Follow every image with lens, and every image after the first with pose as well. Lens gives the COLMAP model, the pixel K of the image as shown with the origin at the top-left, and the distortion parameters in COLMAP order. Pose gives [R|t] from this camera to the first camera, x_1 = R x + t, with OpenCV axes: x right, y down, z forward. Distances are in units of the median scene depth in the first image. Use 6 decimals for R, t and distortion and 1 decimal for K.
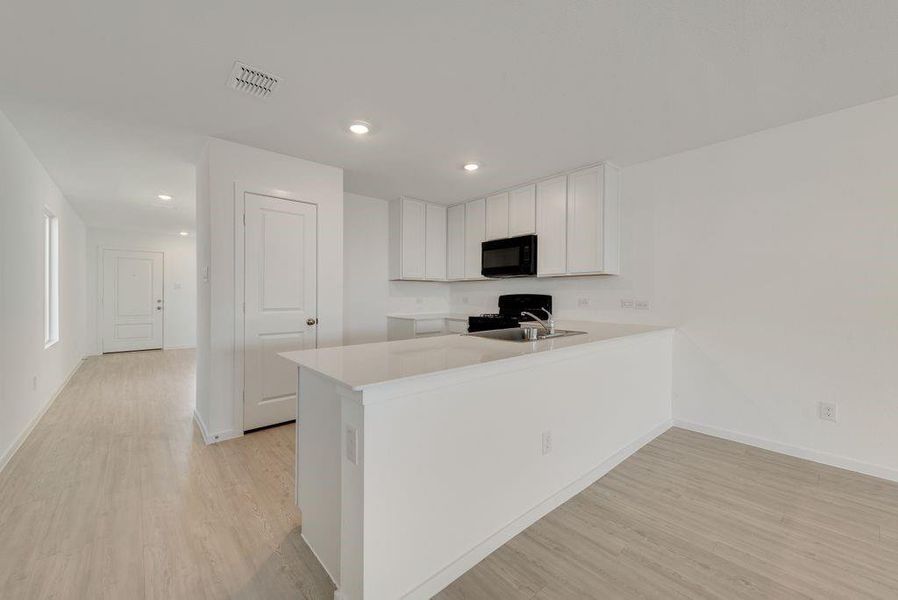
lens RADIAL K [[356.1, 0, 445.4], [0, 356.1, 288.0], [0, 0, 1]] dist [0.012148, -0.001999]
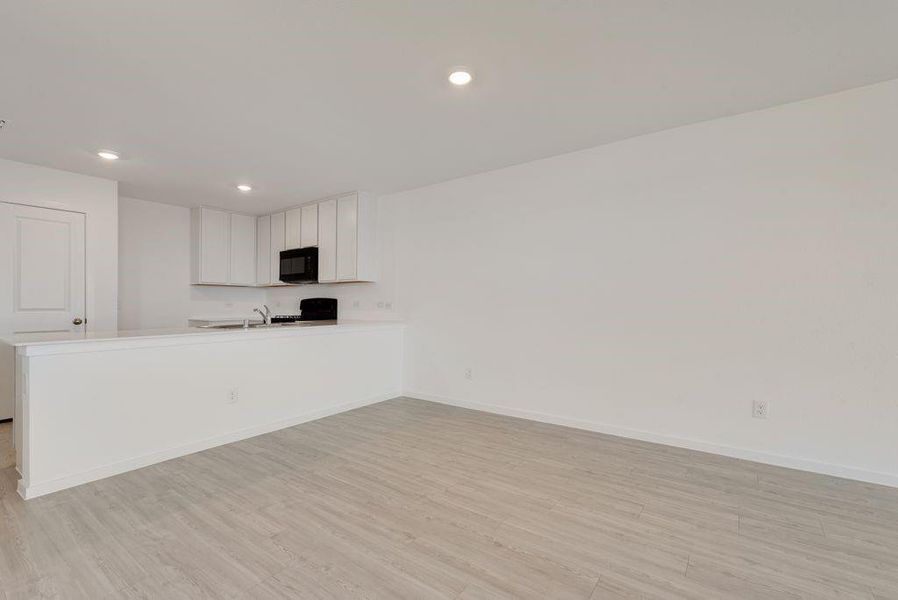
lens RADIAL K [[393.1, 0, 443.9], [0, 393.1, 301.6], [0, 0, 1]] dist [0.016716, -0.002700]
pose [[0.973917, -0.000315, 0.226905, 0.341464], [-0.002760, 0.999909, 0.013235, 0.011841], [-0.226888, -0.013516, 0.973827, -0.339737]]
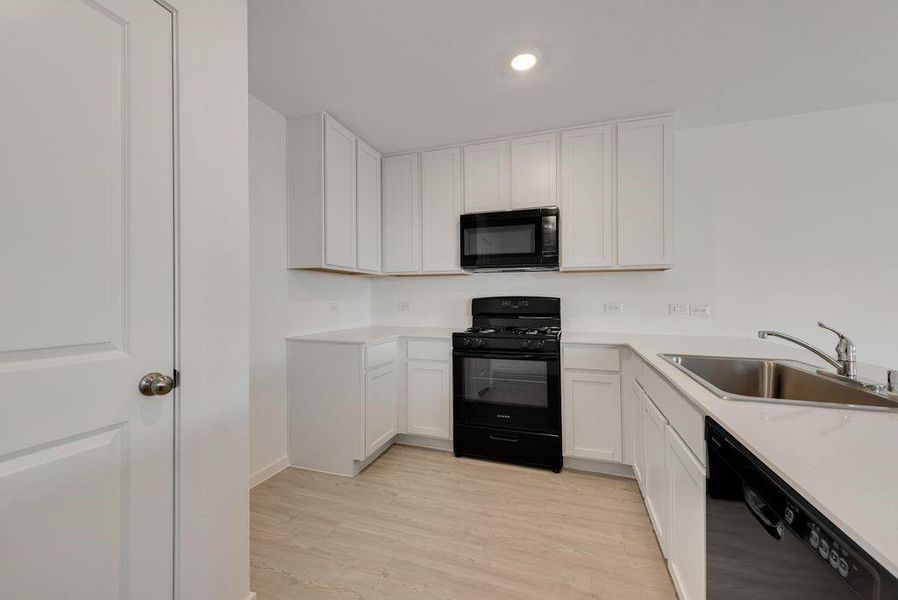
lens RADIAL K [[356.1, 0, 447.4], [0, 356.1, 294.8], [0, 0, 1]] dist [0.012148, -0.001999]
pose [[0.867961, 0.003647, 0.496619, -0.248636], [-0.009612, 0.999909, 0.009456, 0.010161], [-0.496539, -0.012981, 0.867917, 0.483321]]
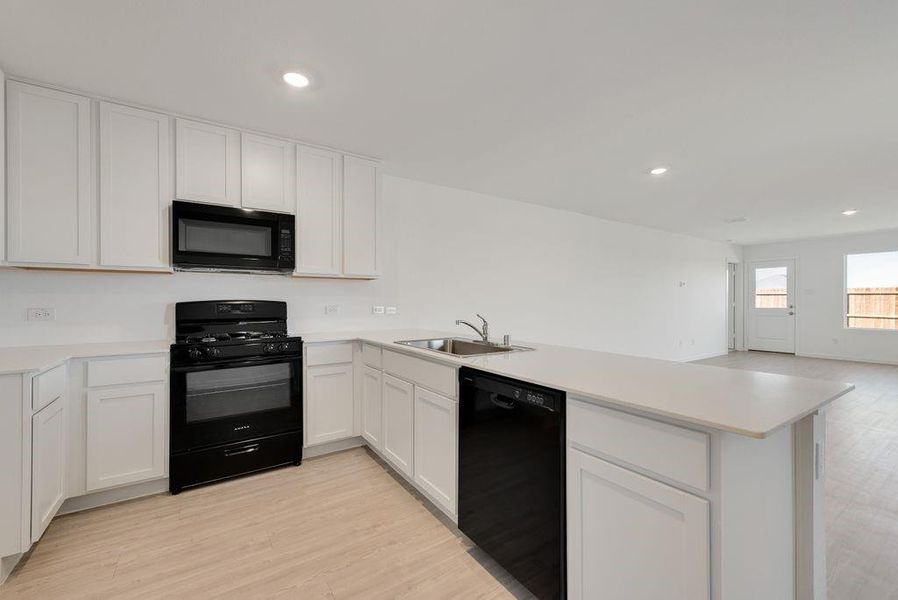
lens RADIAL K [[371.4, 0, 447.0], [0, 371.4, 300.3], [0, 0, 1]] dist [0.011654, -0.002054]
pose [[0.136651, 0.001078, 0.990619, -0.408107], [-0.017881, 0.999839, 0.001378, 0.011140], [-0.990458, -0.017901, 0.136648, 0.555893]]
